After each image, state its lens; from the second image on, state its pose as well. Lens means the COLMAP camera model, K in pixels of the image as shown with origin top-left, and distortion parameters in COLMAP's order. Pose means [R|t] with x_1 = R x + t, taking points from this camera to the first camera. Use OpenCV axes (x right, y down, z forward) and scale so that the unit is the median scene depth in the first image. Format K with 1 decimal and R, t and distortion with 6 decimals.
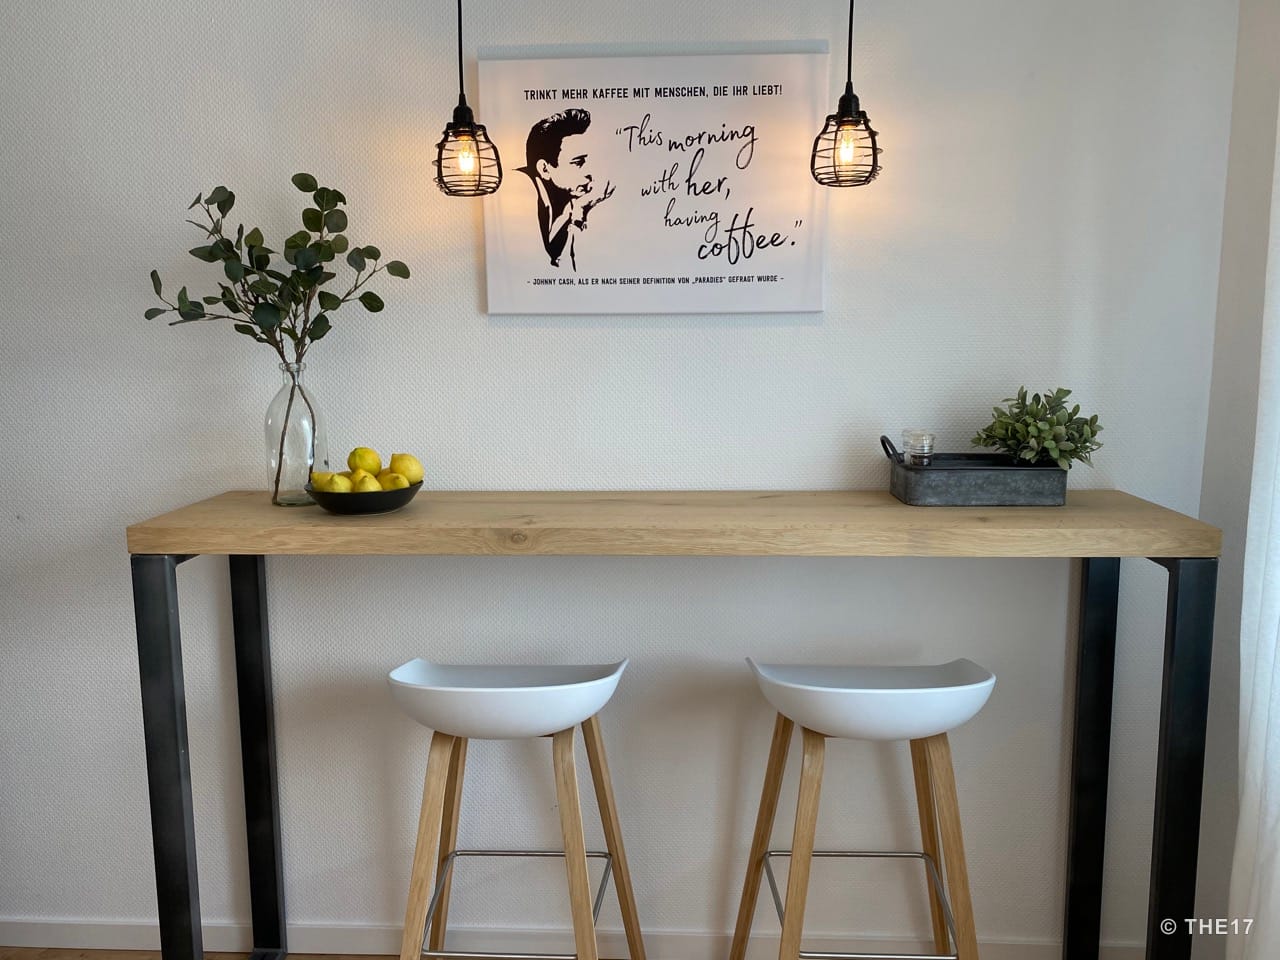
lens RADIAL K [[969.7, 0, 642.7], [0, 969.7, 479.1], [0, 0, 1]] dist [0.012607, -0.022544]
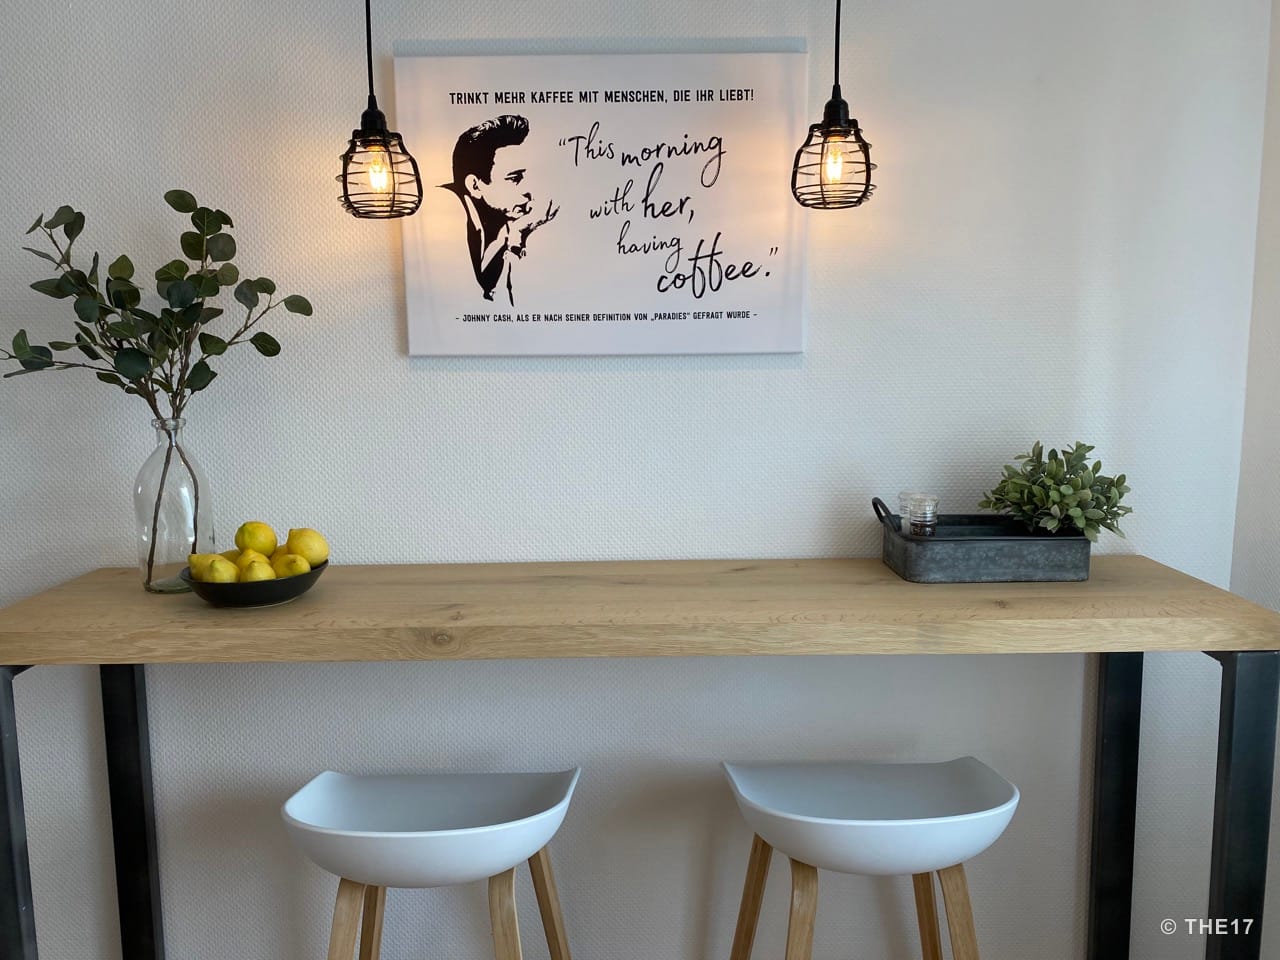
lens RADIAL K [[969.7, 0, 640.2], [0, 969.7, 479.1], [0, 0, 1]] dist [0.012607, -0.022544]
pose [[0.998680, -0.010342, 0.050311, -0.002714], [0.011093, 0.999831, -0.014675, -0.053703], [-0.050151, 0.015214, 0.998626, 0.163186]]
